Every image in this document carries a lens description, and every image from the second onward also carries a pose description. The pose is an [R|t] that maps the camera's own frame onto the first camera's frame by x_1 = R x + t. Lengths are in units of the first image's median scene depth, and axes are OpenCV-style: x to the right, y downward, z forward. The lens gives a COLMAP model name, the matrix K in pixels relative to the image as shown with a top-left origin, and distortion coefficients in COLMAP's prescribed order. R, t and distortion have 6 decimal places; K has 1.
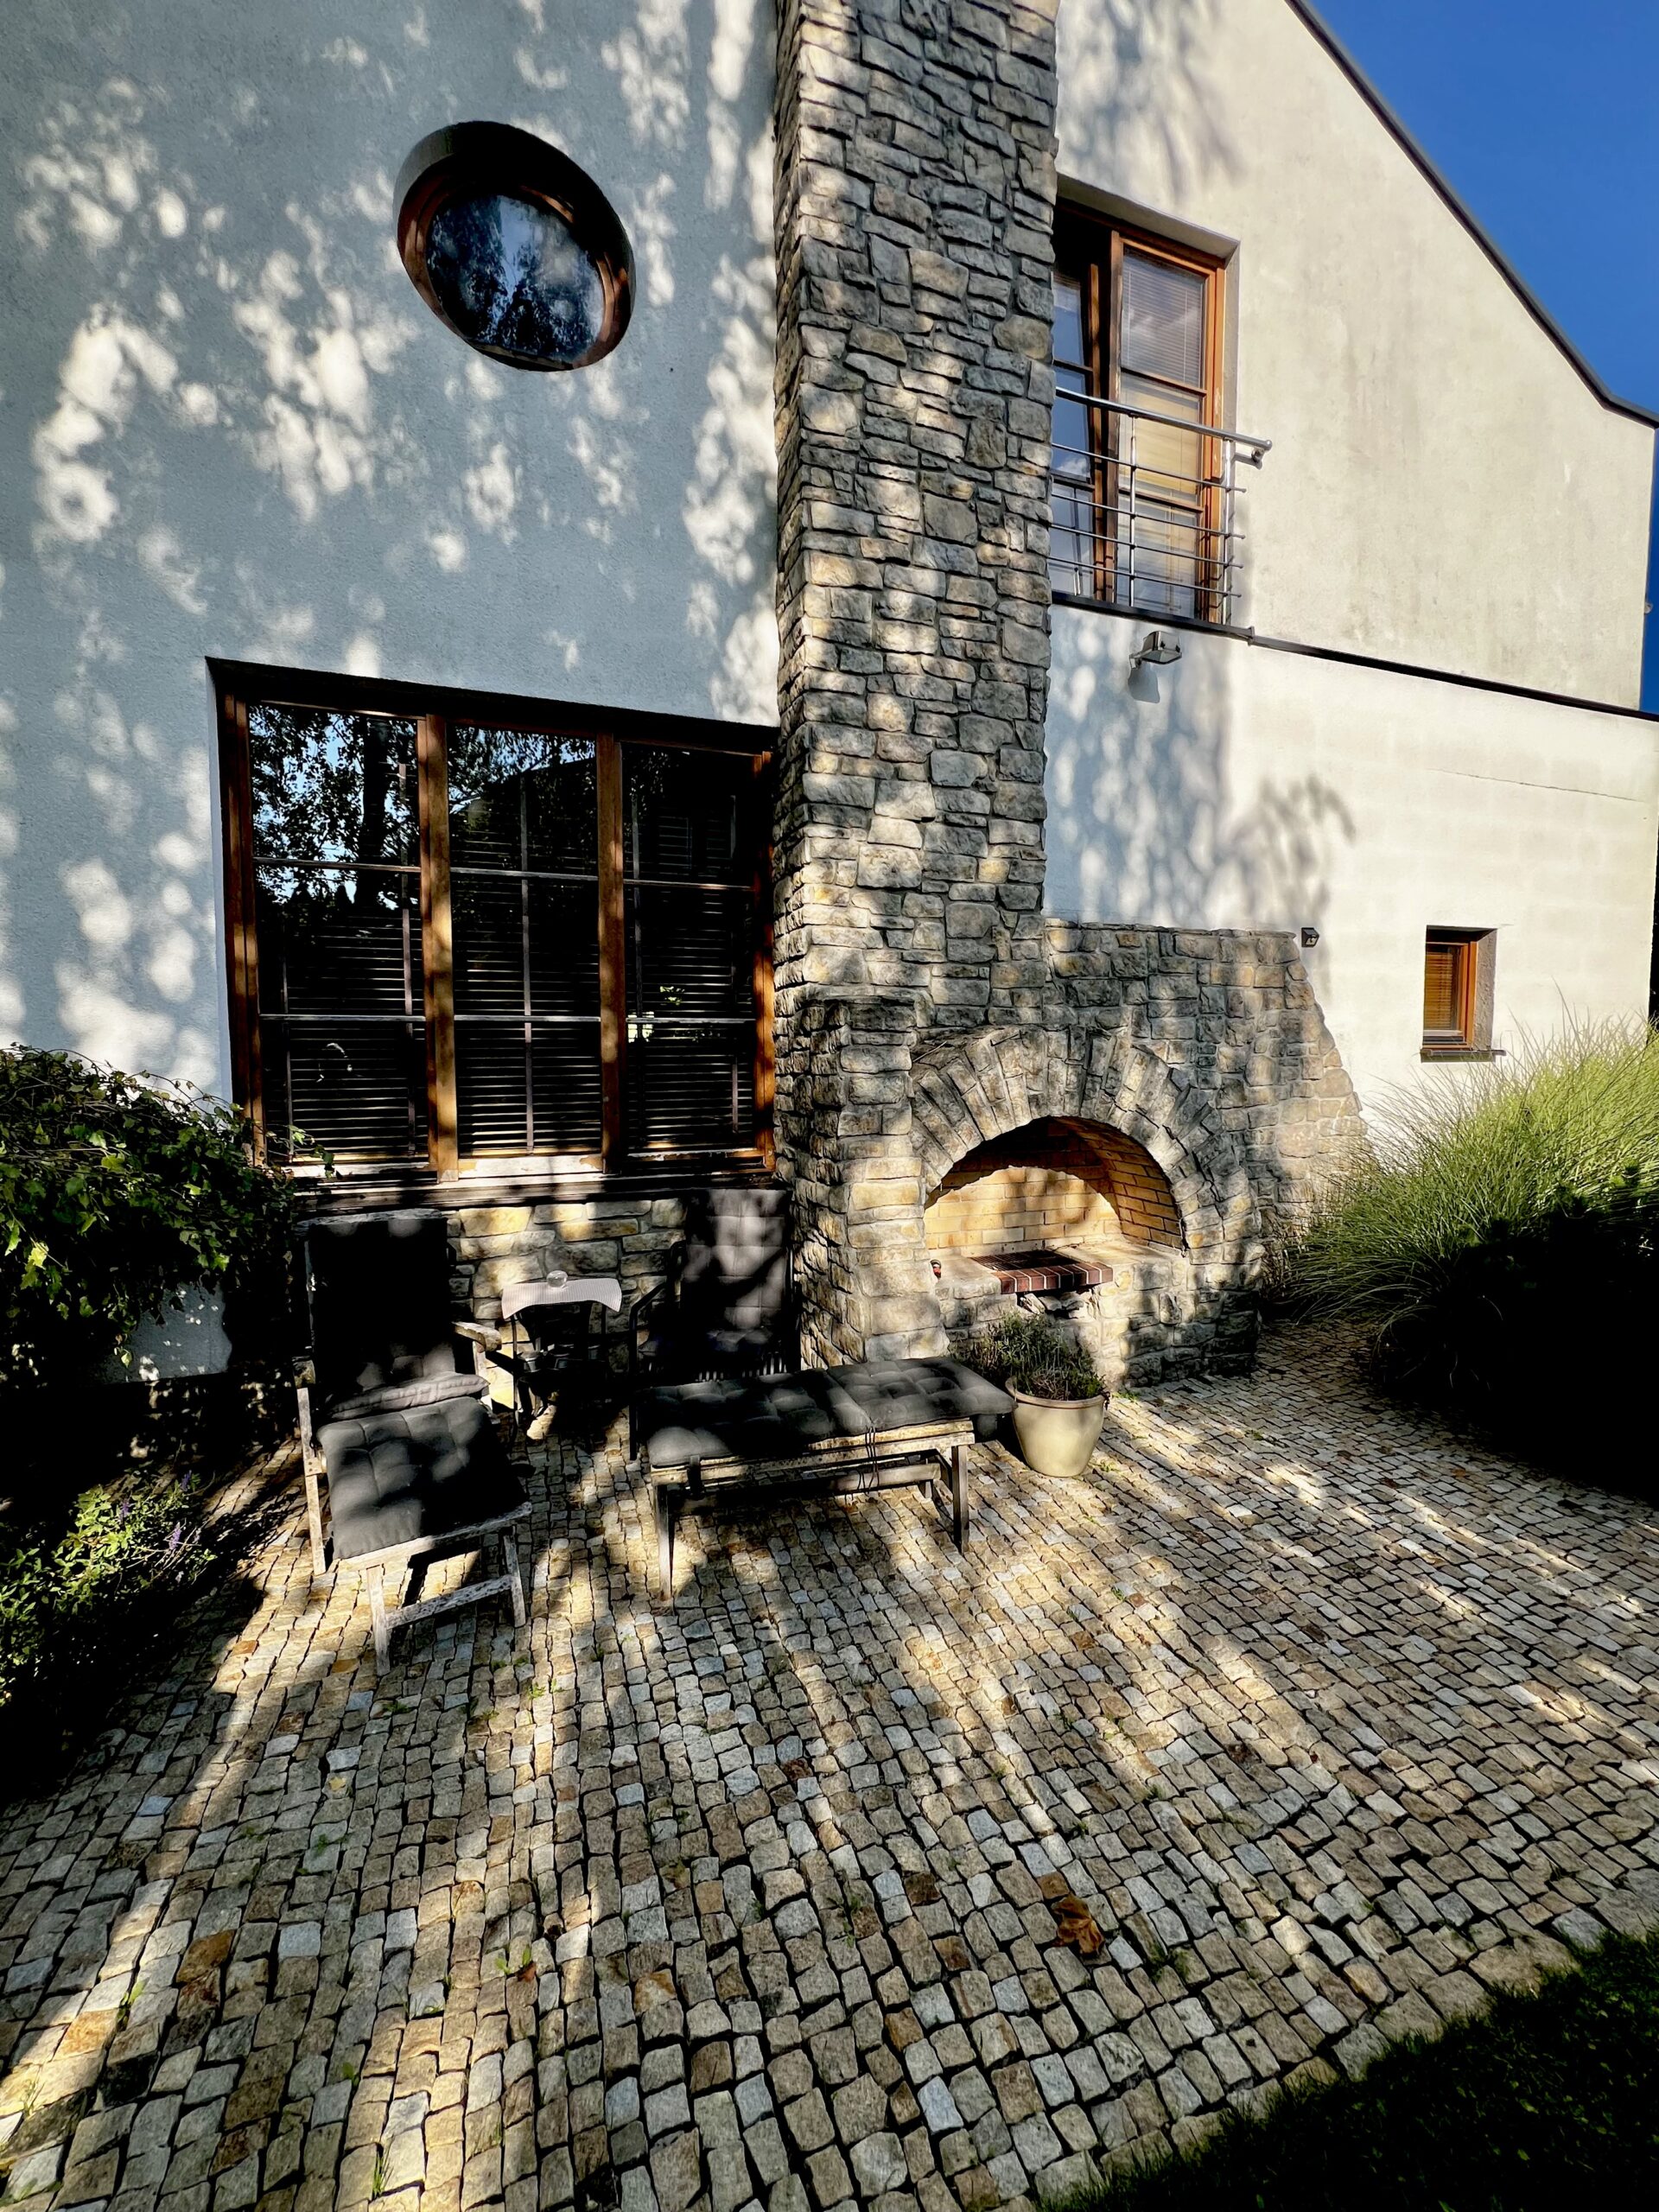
lens RADIAL K [[888.7, 0, 832.7], [0, 888.7, 1115.0], [0, 0, 1]] dist [-0.001408, -0.001230]
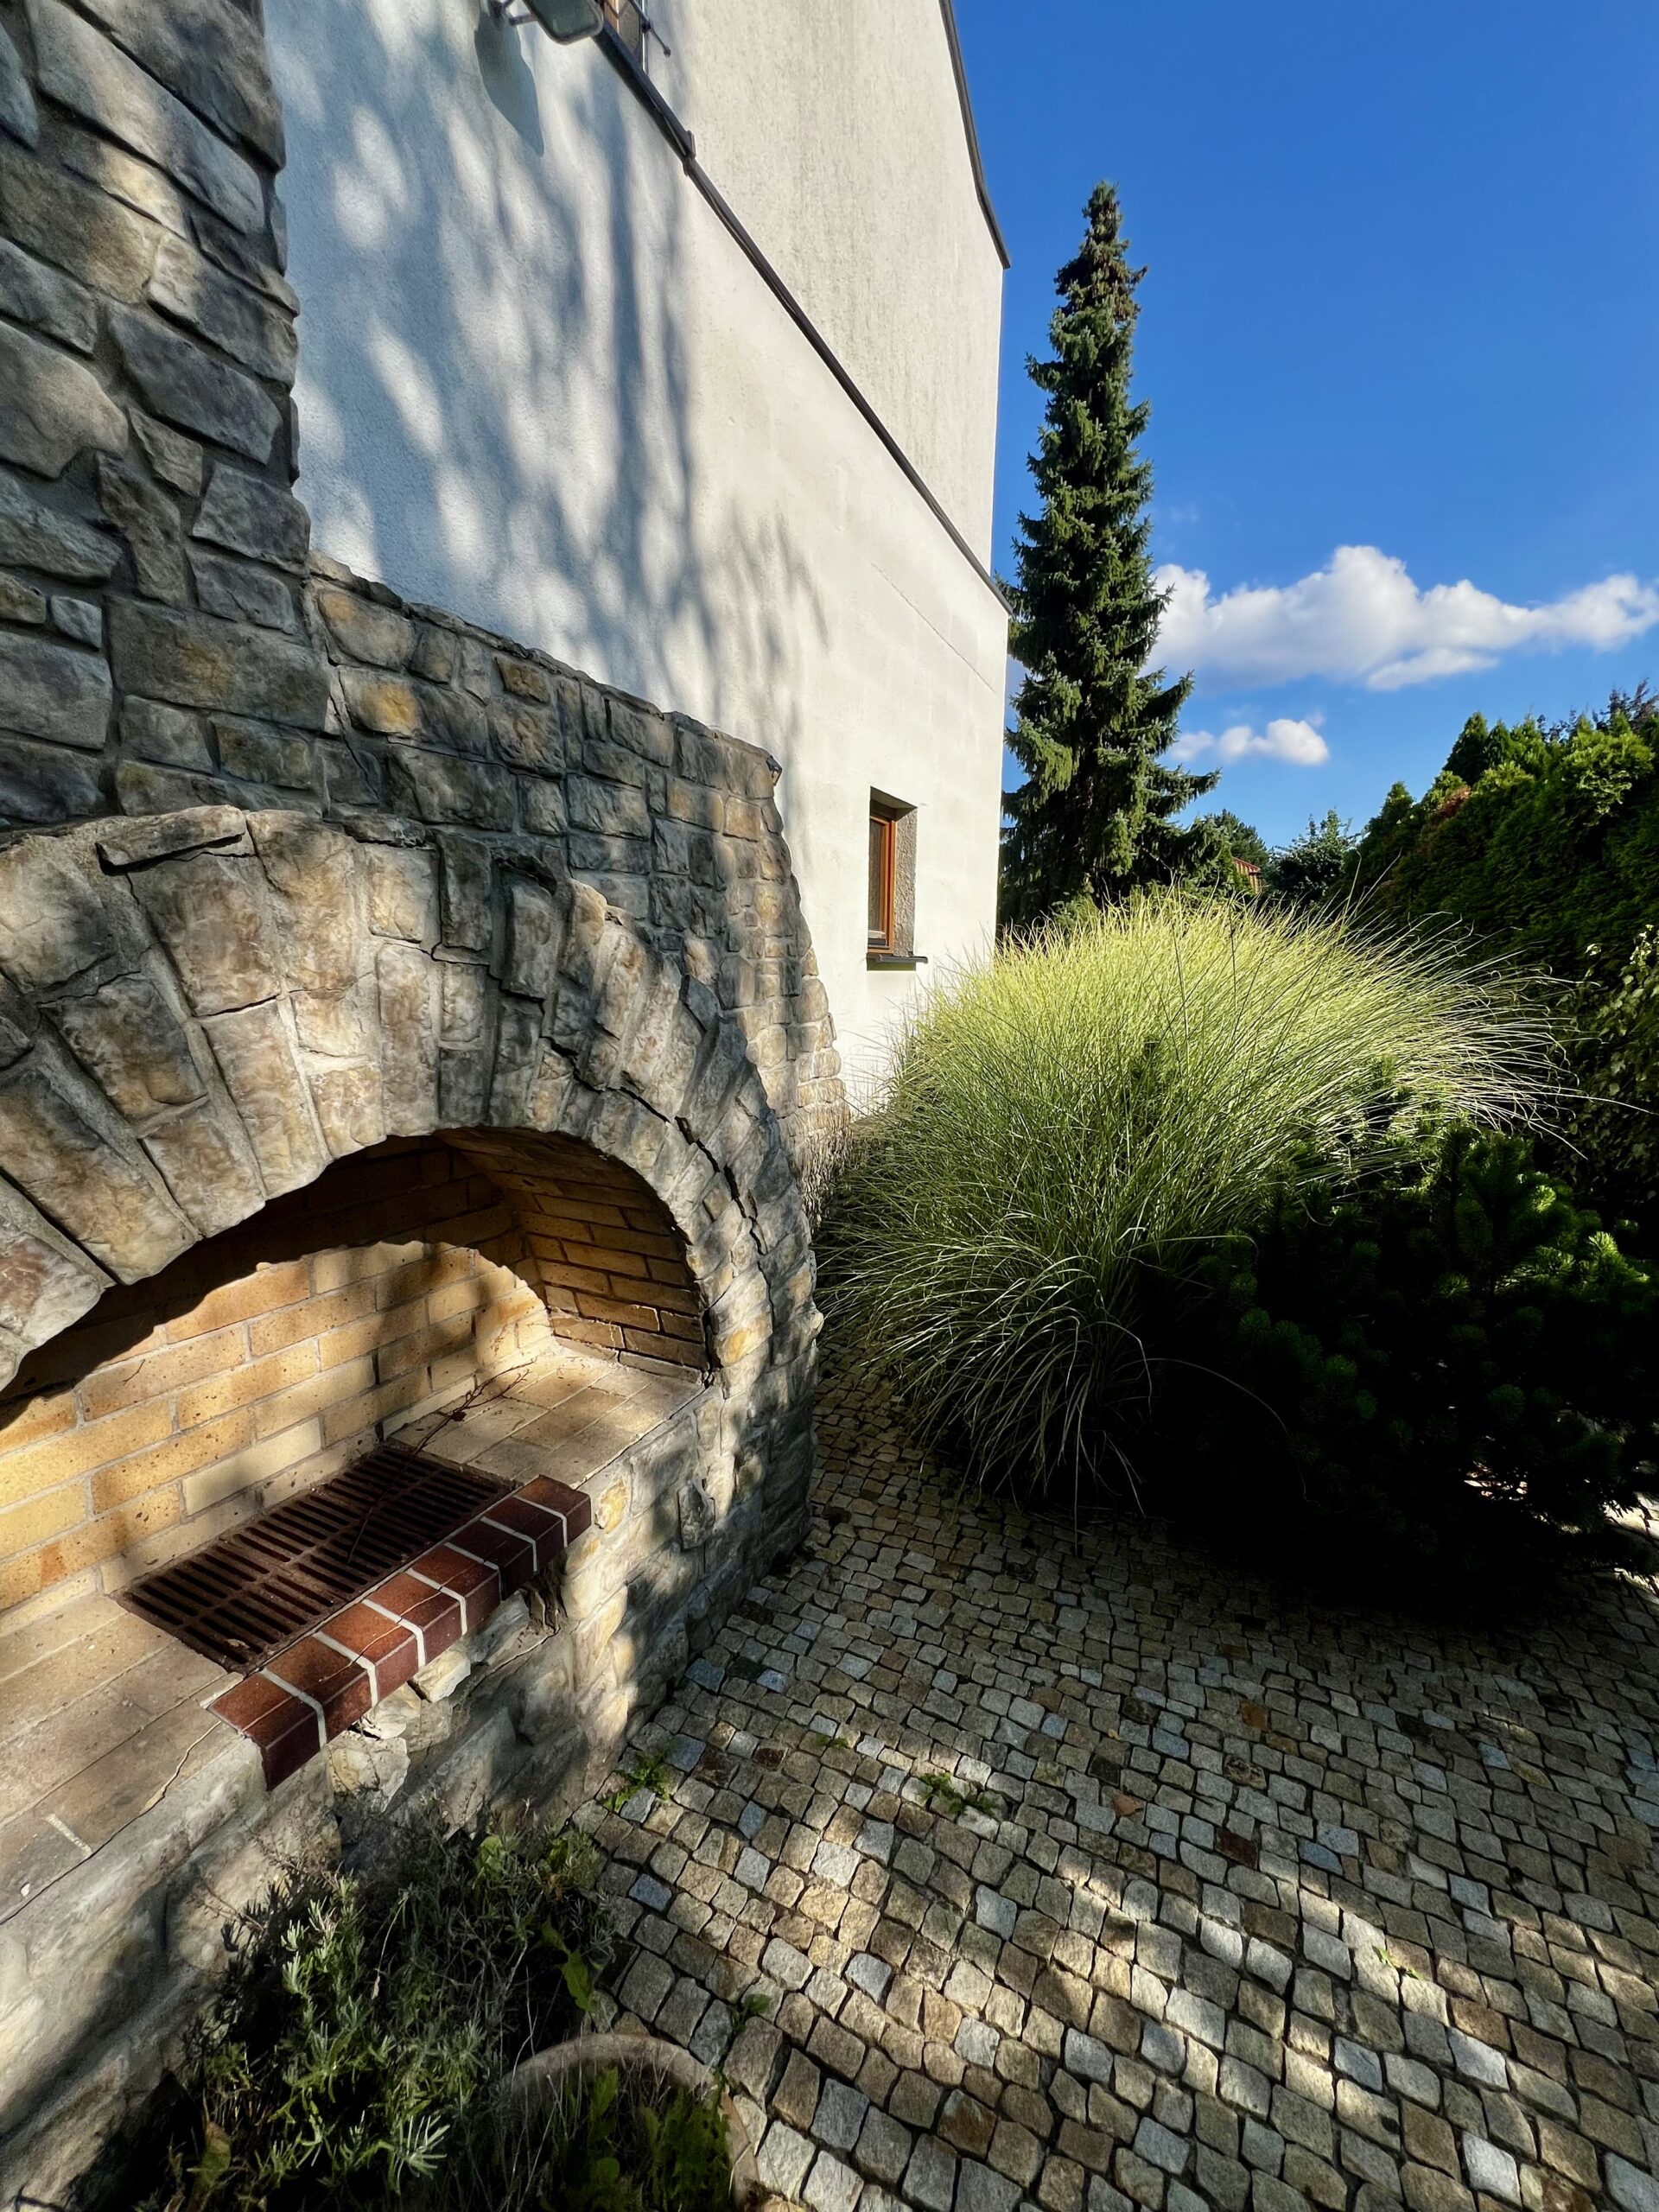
lens RADIAL K [[888.7, 0, 812.6], [0, 888.7, 1108.1], [0, 0, 1]] dist [-0.001408, -0.001230]
pose [[0.729954, -0.097001, 0.676579, 0.139255], [0.036517, 0.993999, 0.103112, -0.032252], [-0.682521, -0.050560, 0.729115, 0.657134]]
